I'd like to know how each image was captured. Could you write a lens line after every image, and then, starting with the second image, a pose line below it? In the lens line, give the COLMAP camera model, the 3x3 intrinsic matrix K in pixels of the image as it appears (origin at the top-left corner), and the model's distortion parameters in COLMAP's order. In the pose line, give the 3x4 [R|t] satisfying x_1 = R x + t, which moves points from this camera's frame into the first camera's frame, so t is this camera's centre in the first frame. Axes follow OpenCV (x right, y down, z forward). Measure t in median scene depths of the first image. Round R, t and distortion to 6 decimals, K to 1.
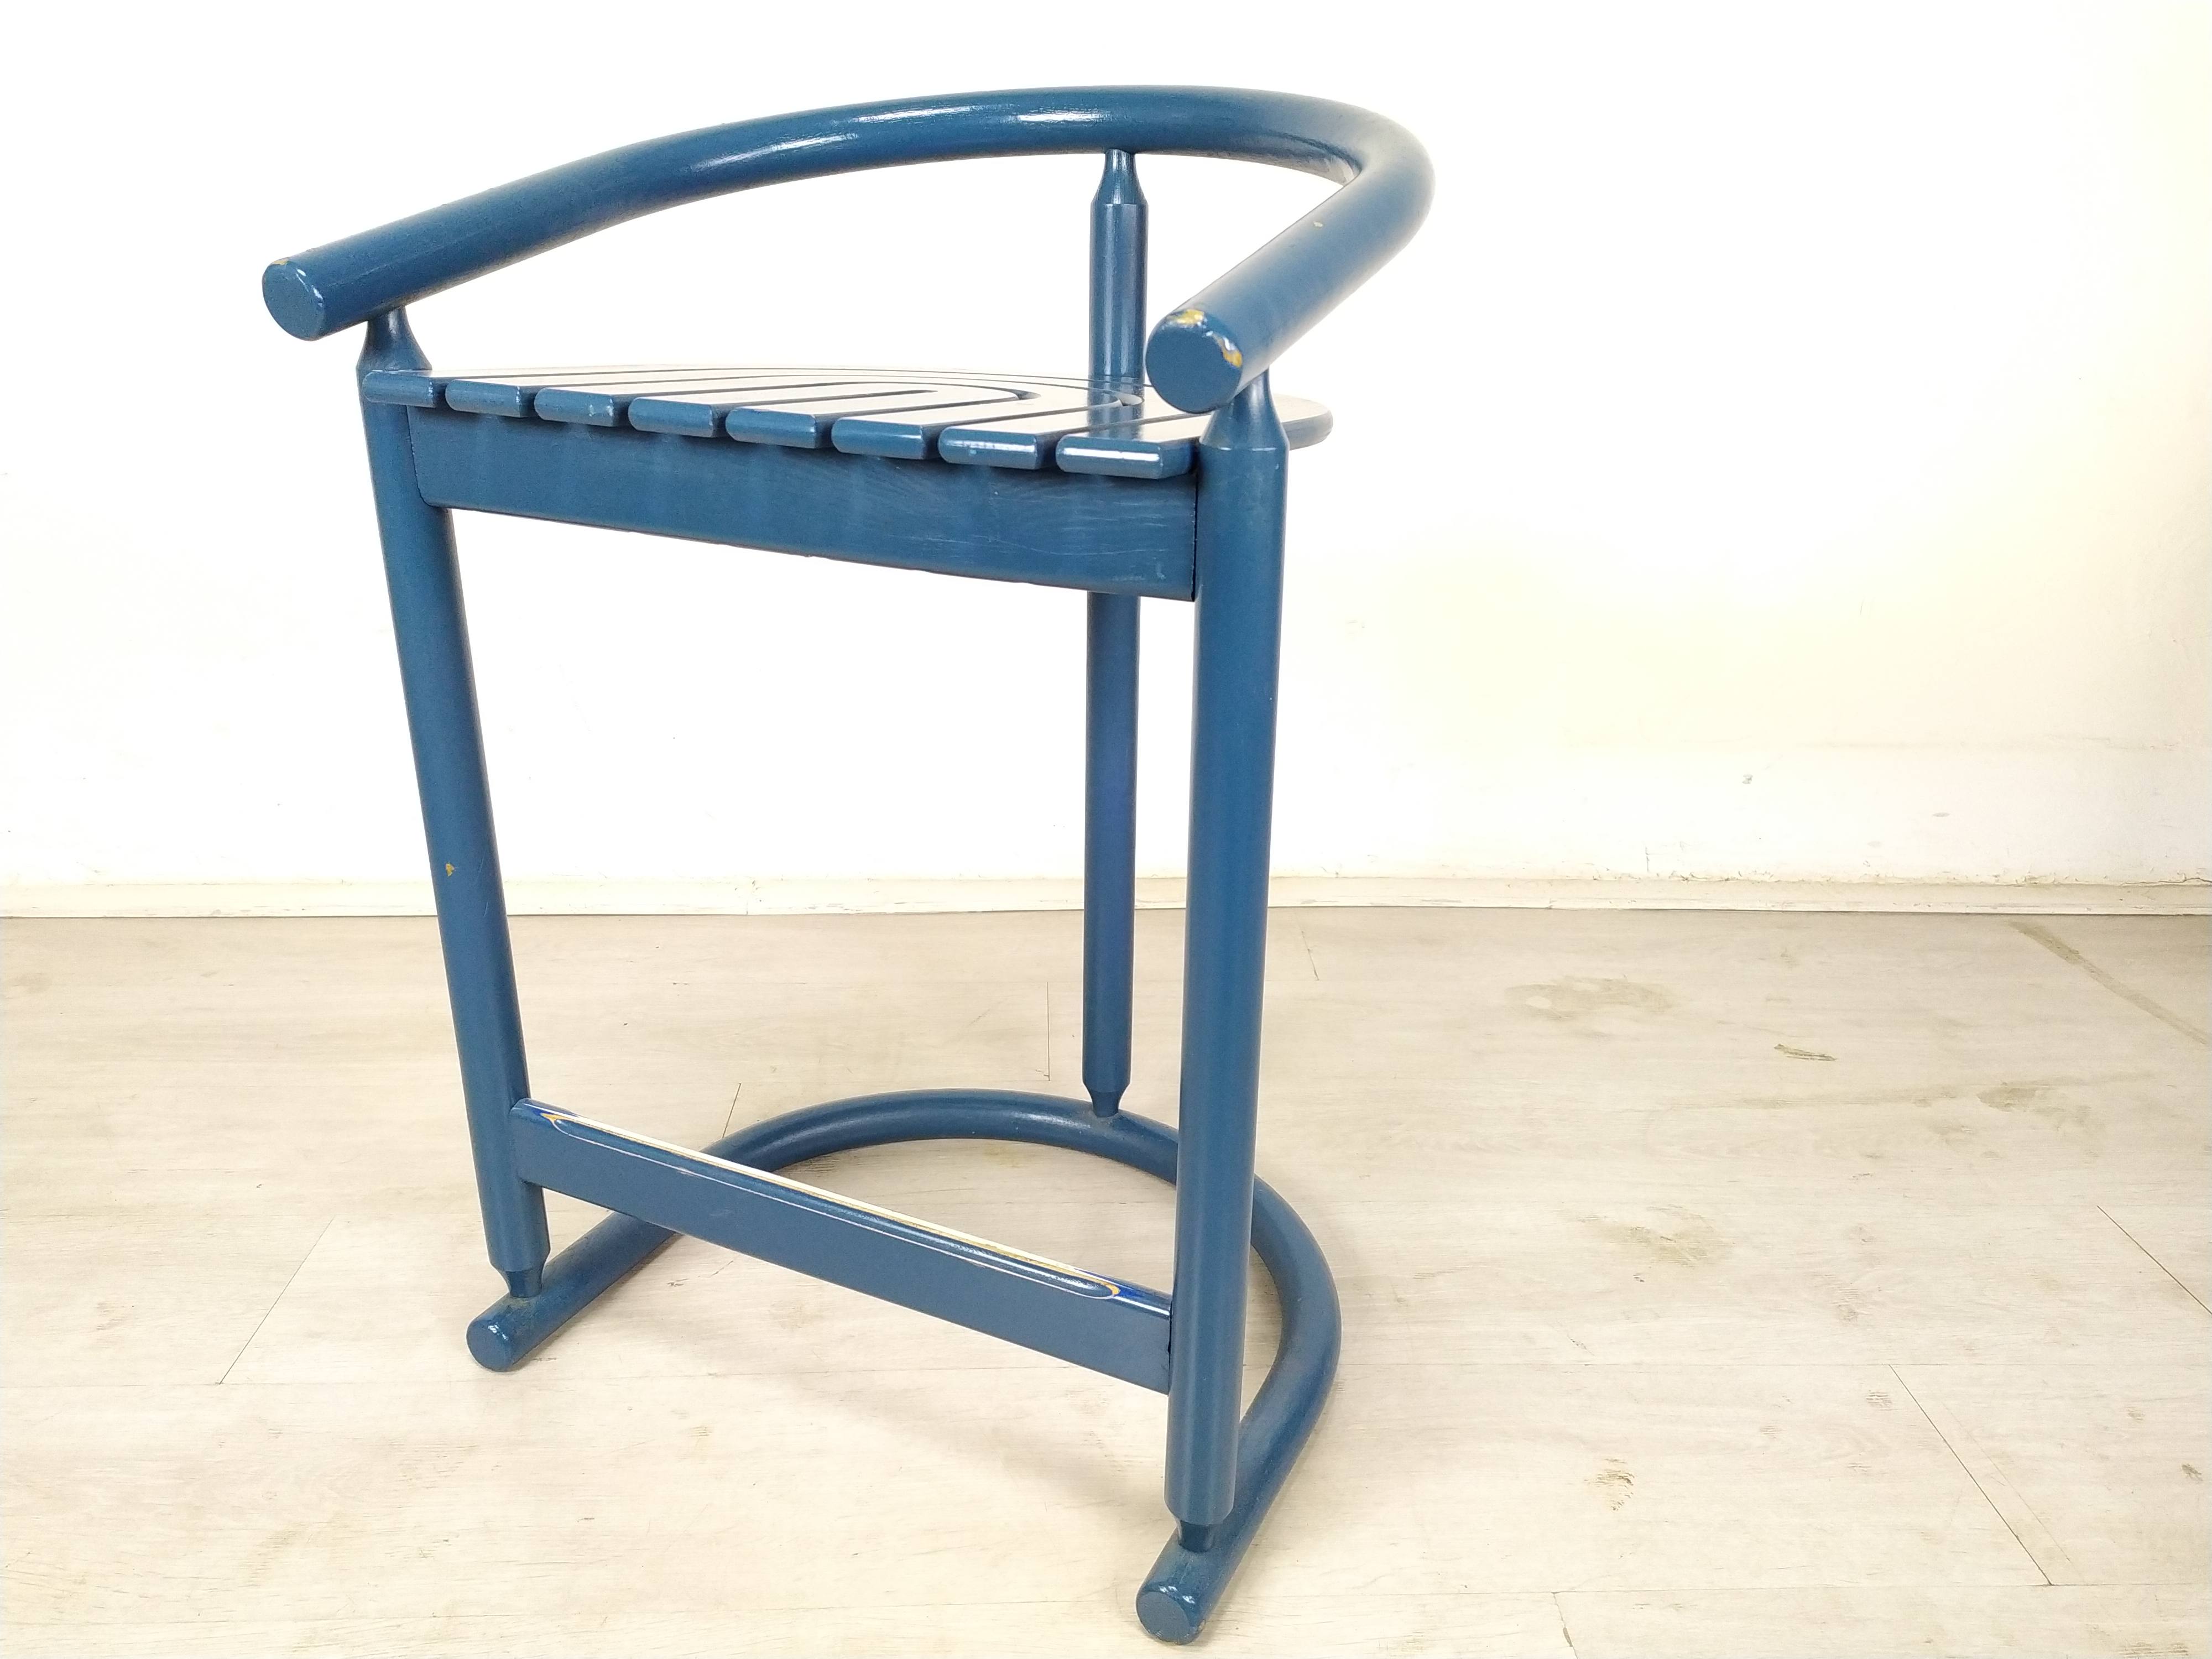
lens RADIAL K [[1632.0, 0, 1108.6], [0, 1632.0, 837.6], [0, 0, 1]] dist [0.045536, -0.048074]
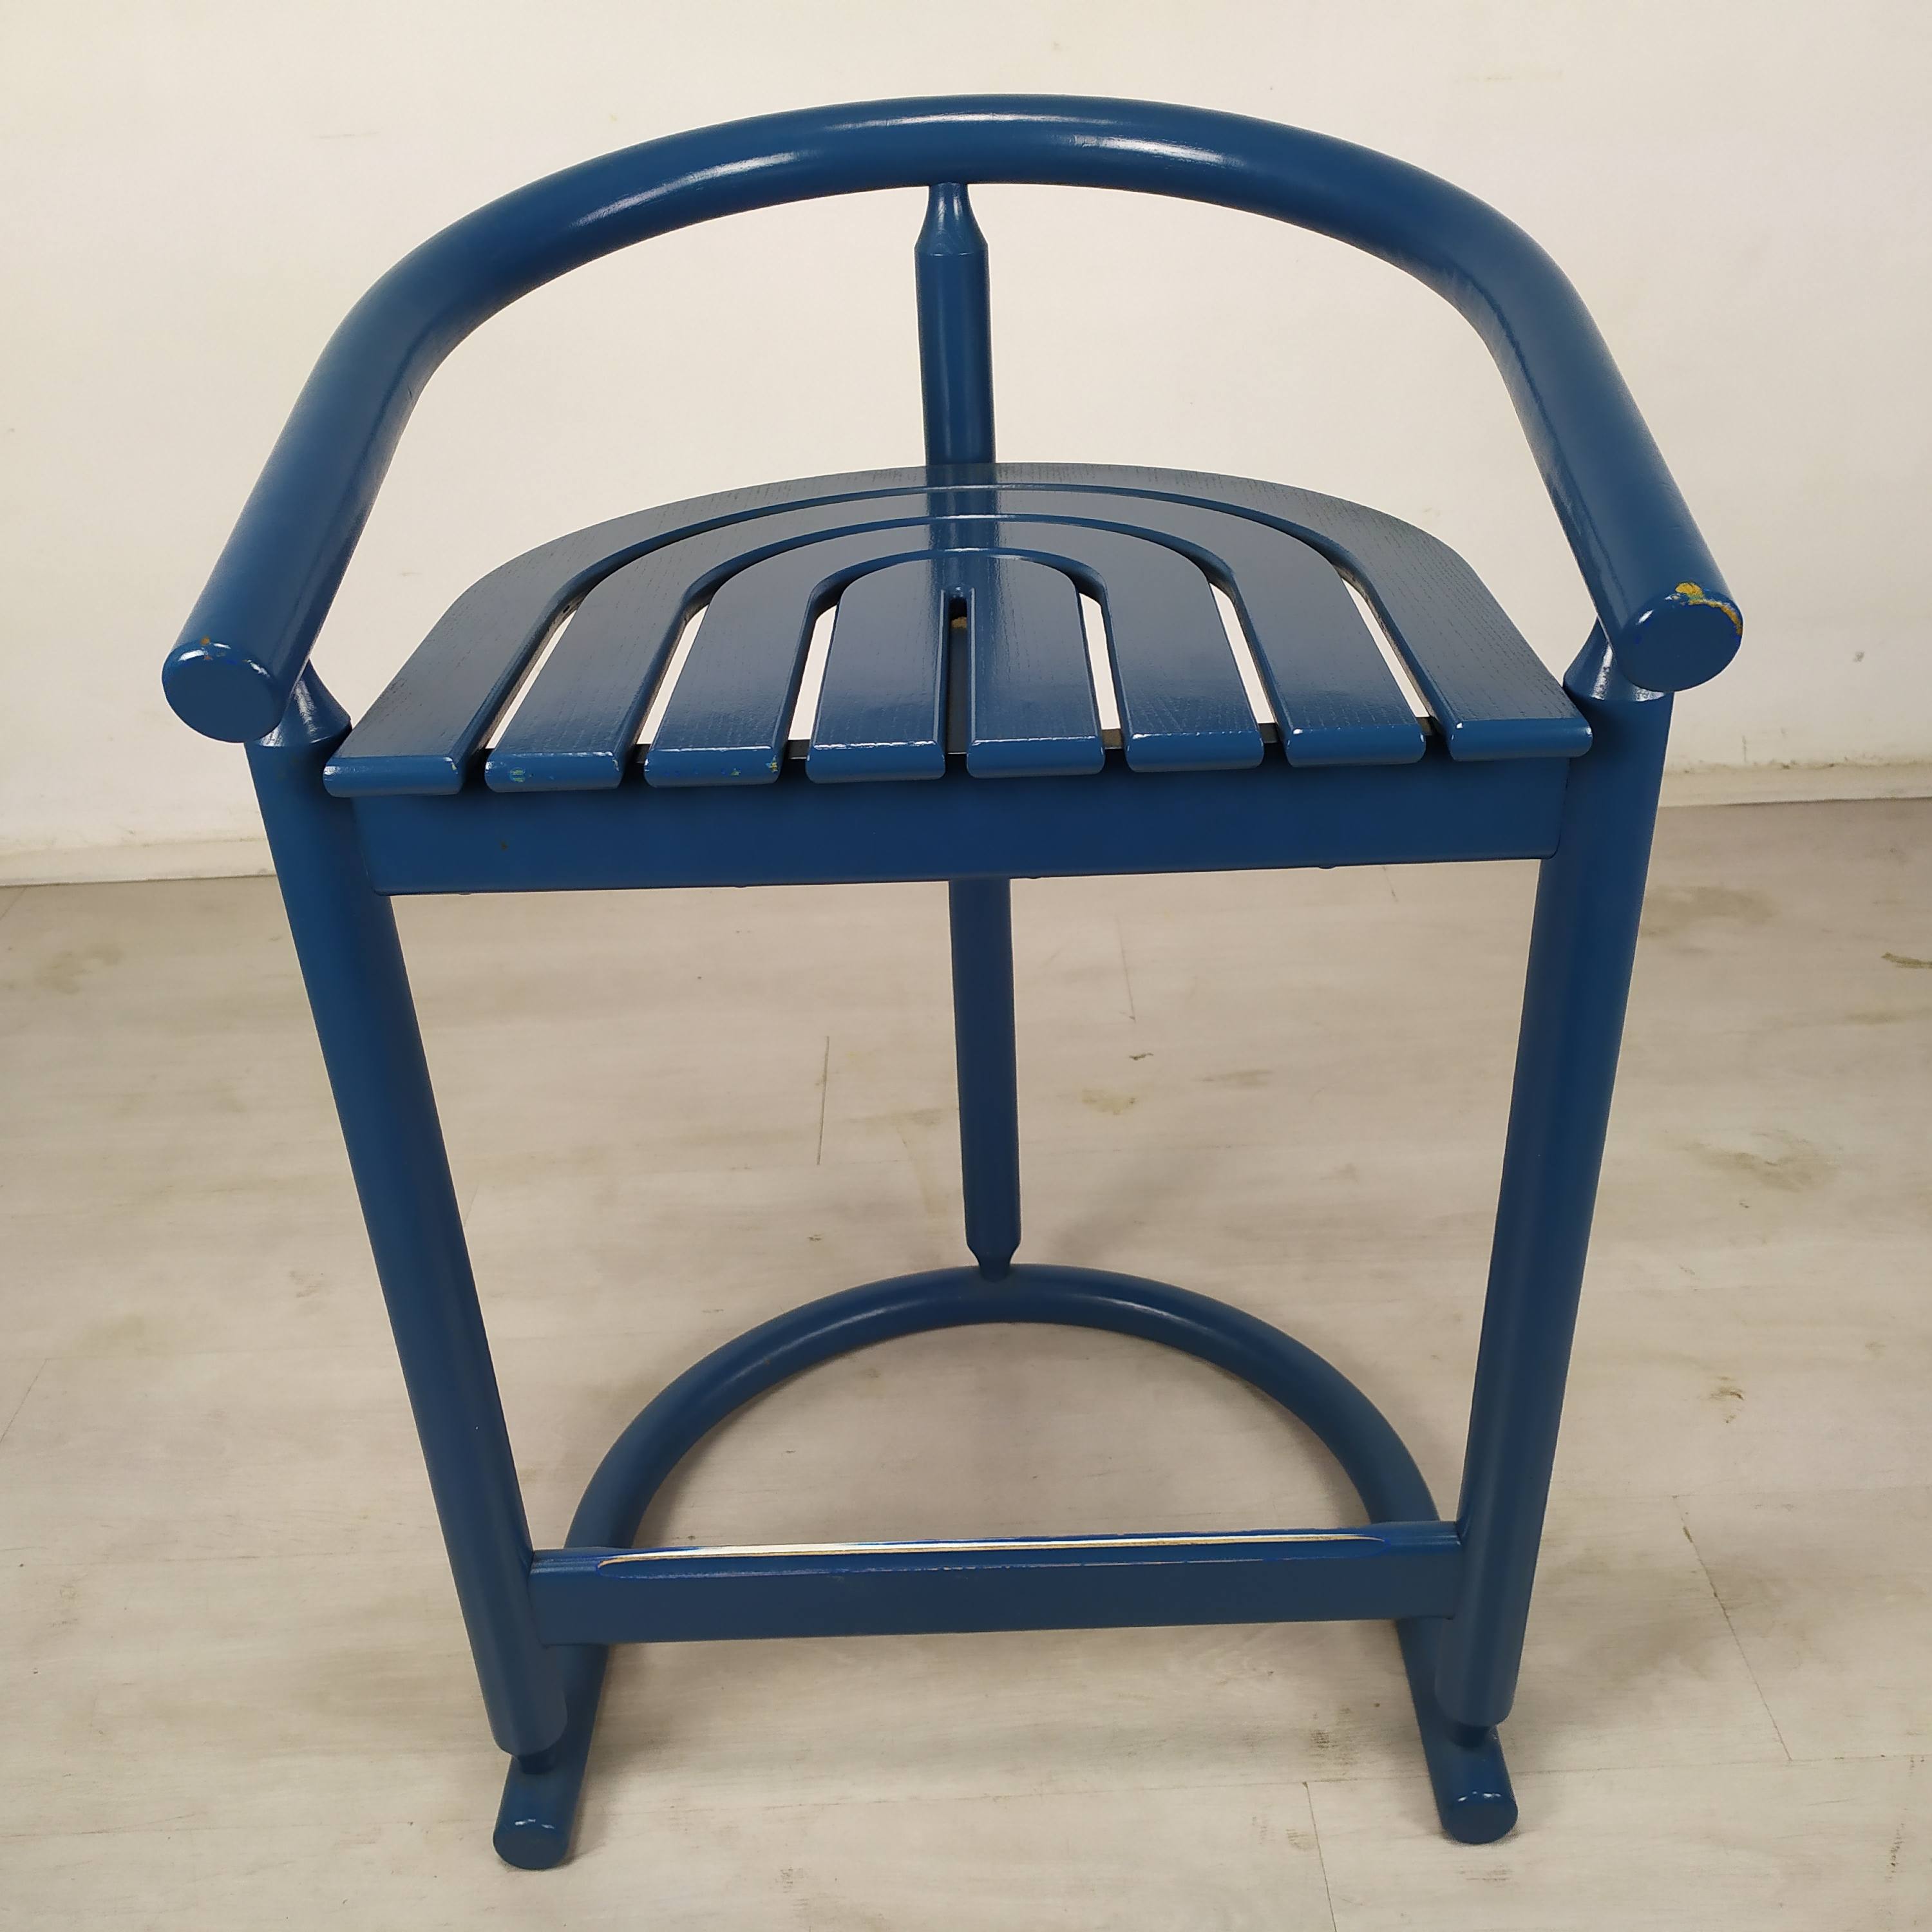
lens RADIAL K [[1914.3, 0, 968.3], [0, 1914.3, 974.3], [0, 0, 1]] dist [0.065059, -0.099971]
pose [[0.998159, -0.036521, -0.048417, -0.078712], [0.043970, 0.985644, 0.163014, -0.073804], [0.041768, -0.164842, 0.985435, -0.148015]]
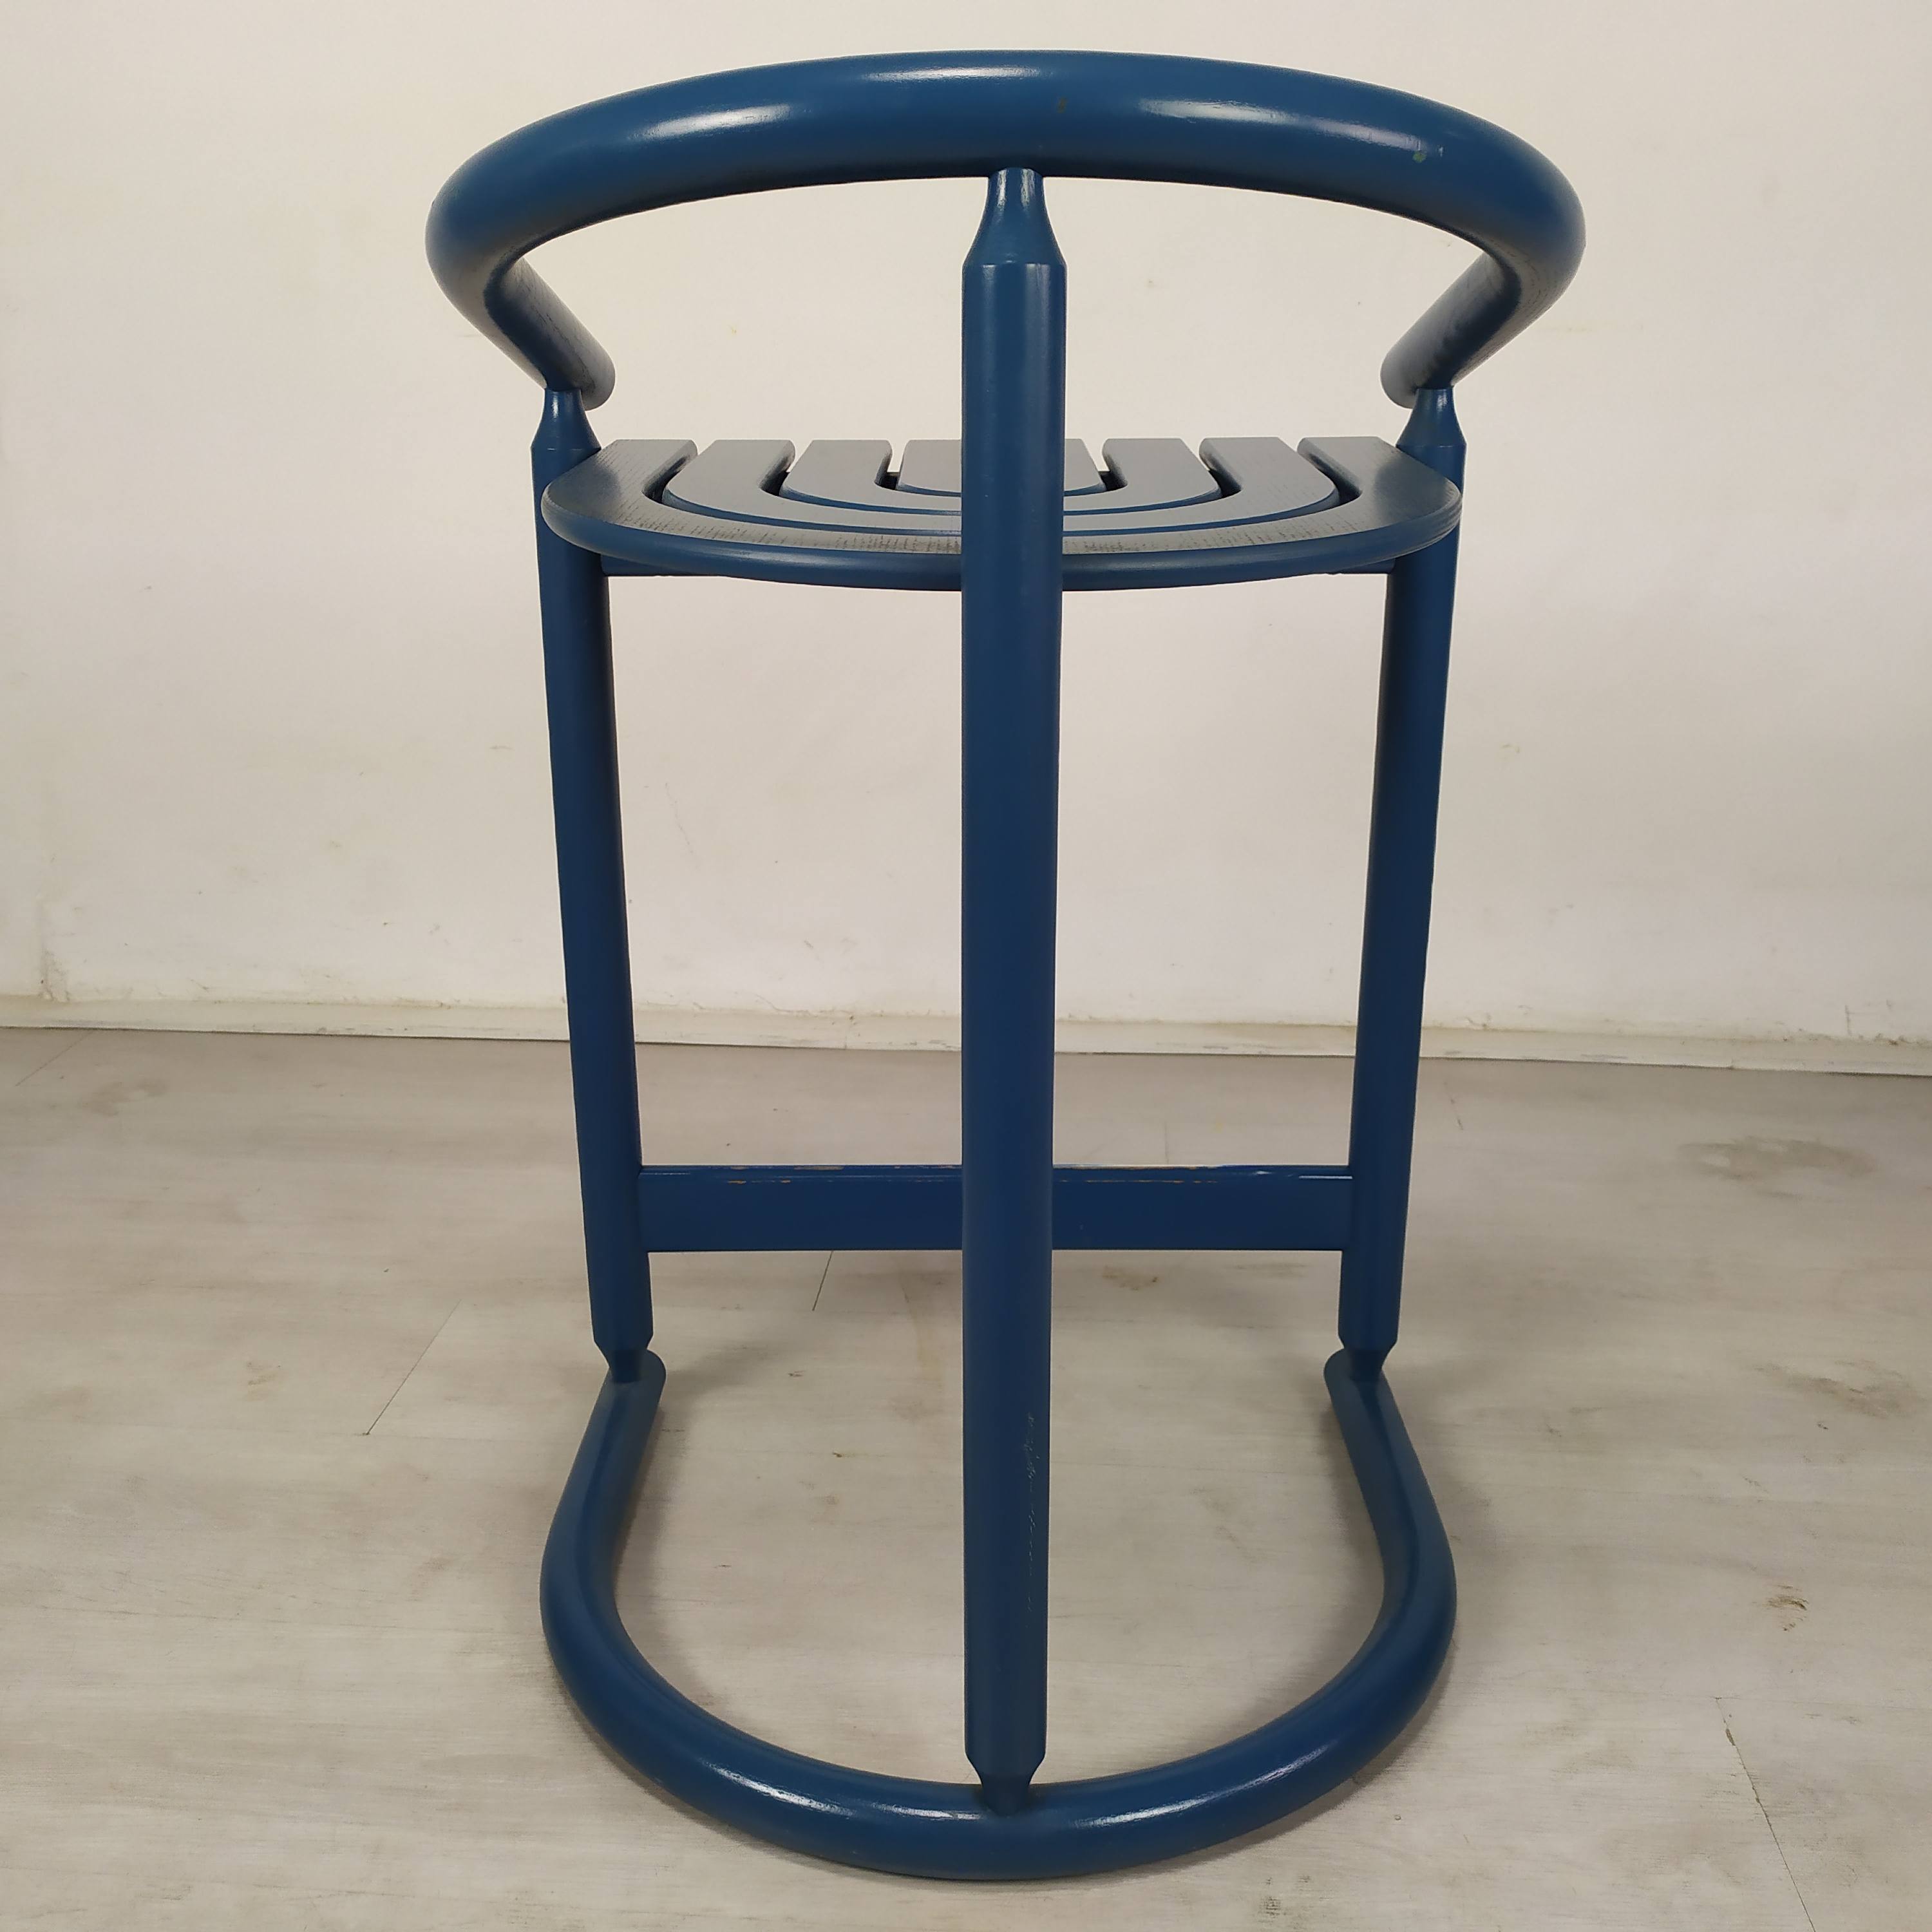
lens RADIAL K [[1917.3, 0, 961.6], [0, 1917.3, 959.6], [0, 0, 1]] dist [0.075951, -0.126490]
pose [[0.992015, 0.020015, -0.124522, -0.019943], [-0.027233, 0.998029, -0.056535, 0.068086], [0.123145, 0.059475, 0.990605, -0.120113]]
